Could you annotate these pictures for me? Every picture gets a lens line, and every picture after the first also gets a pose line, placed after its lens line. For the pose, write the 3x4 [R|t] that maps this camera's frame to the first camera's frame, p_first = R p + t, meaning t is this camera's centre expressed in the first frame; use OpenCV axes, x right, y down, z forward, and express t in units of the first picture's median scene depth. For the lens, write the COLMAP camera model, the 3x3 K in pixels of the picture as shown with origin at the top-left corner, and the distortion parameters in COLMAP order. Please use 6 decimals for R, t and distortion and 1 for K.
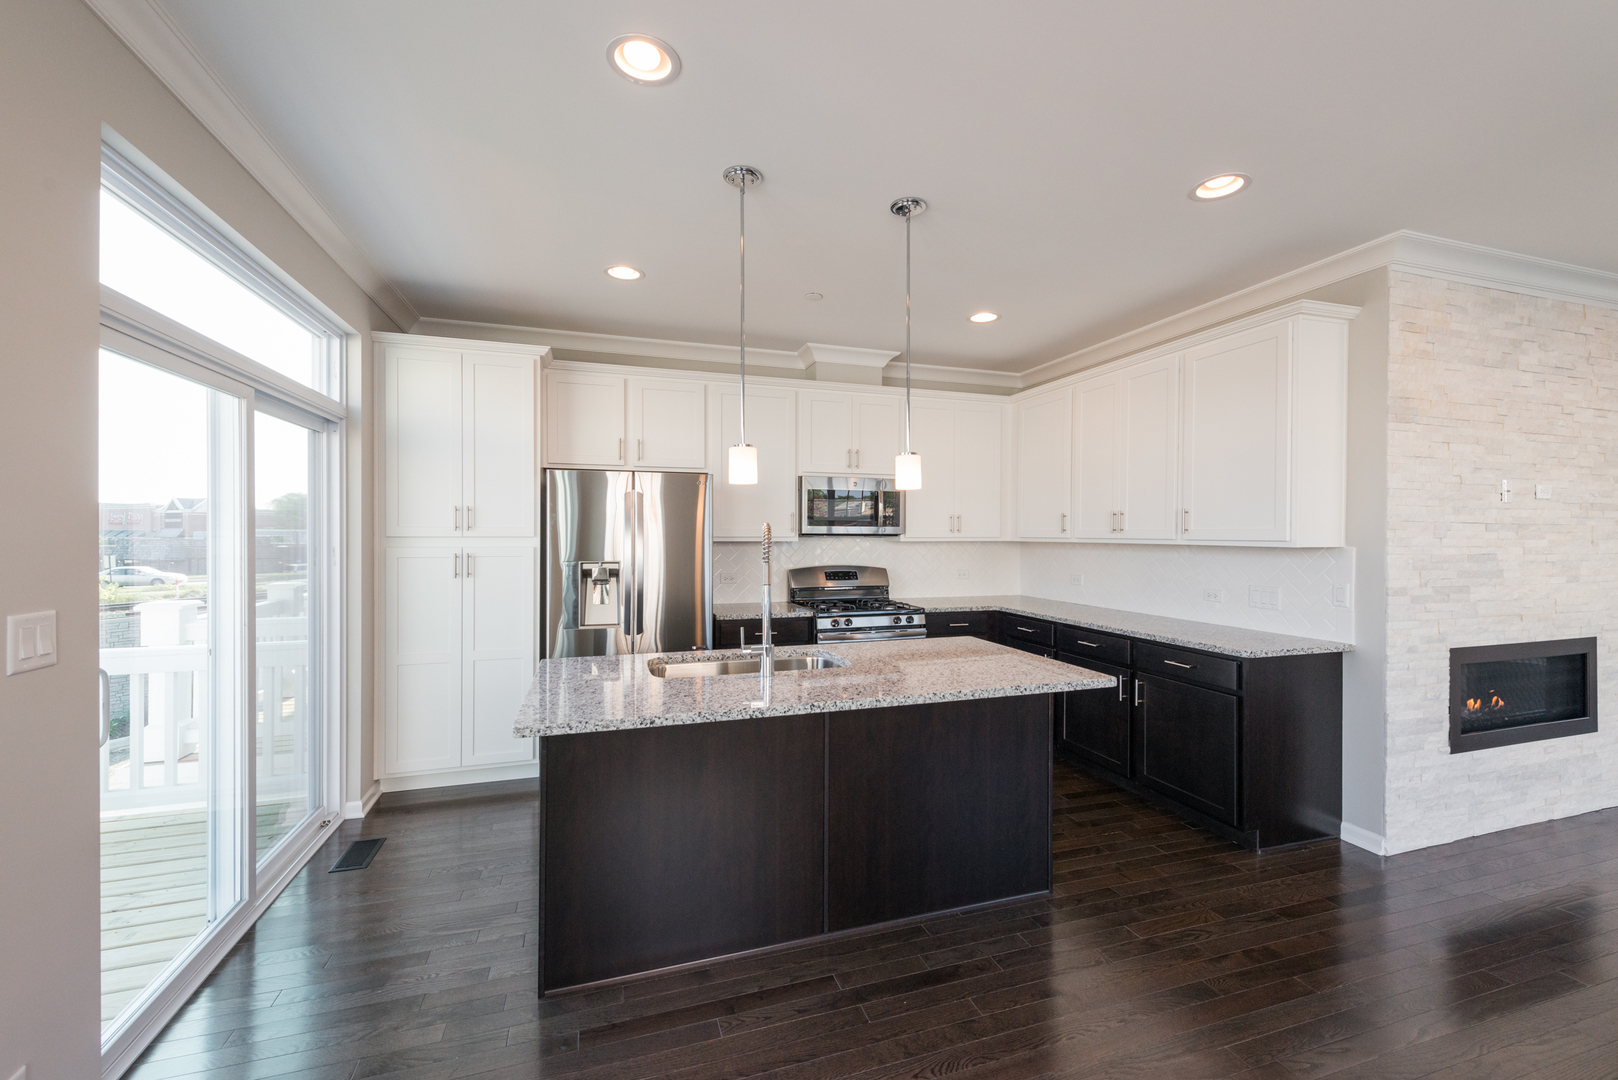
lens RADIAL K [[627.7, 0, 856.7], [0, 627.7, 533.6], [0, 0, 1]] dist [0.010455, -0.002519]
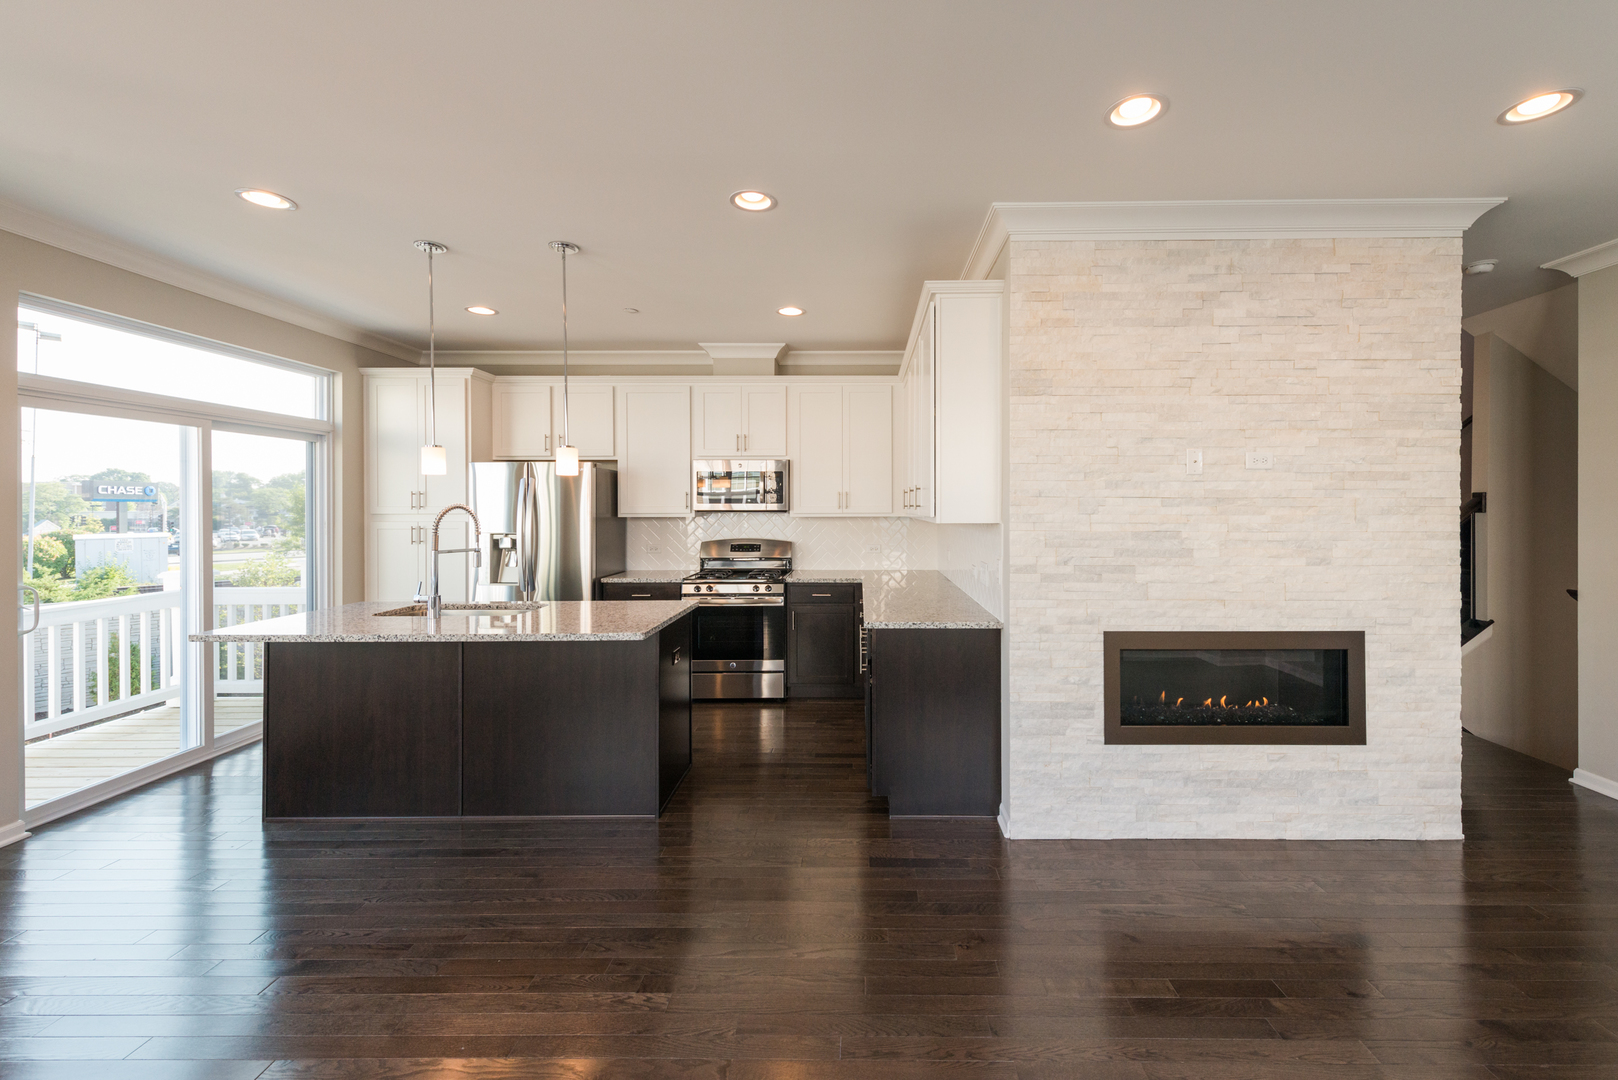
lens RADIAL K [[627.7, 0, 853.4], [0, 627.7, 505.0], [0, 0, 1]] dist [0.010455, -0.002519]
pose [[0.951363, -0.006091, -0.308011, 0.834112], [0.004628, 0.999974, -0.005477, -0.002539], [0.308037, 0.003785, 0.951367, -0.002795]]
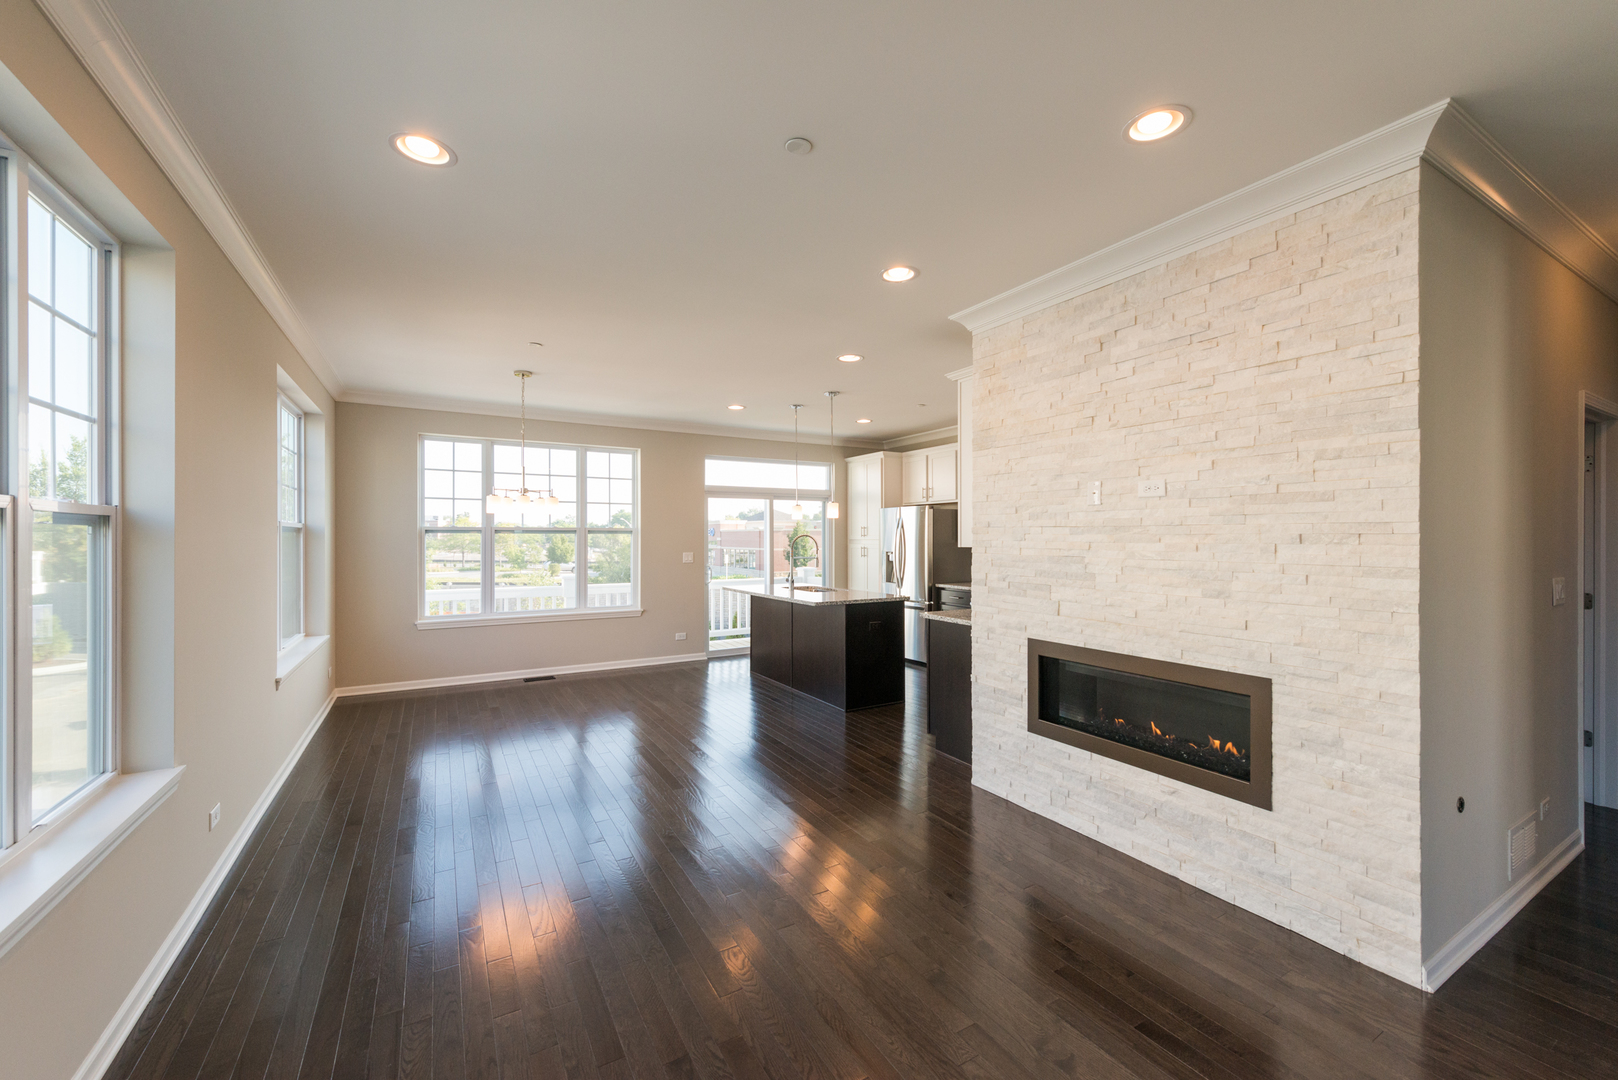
lens RADIAL K [[627.7, 0, 814.5], [0, 627.7, 534.6], [0, 0, 1]] dist [0.010455, -0.002519]
pose [[0.229153, -0.008204, -0.973356, 1.862075], [-0.002445, 0.999956, -0.009003, 0.007068], [0.973387, 0.004443, 0.229123, 0.351402]]
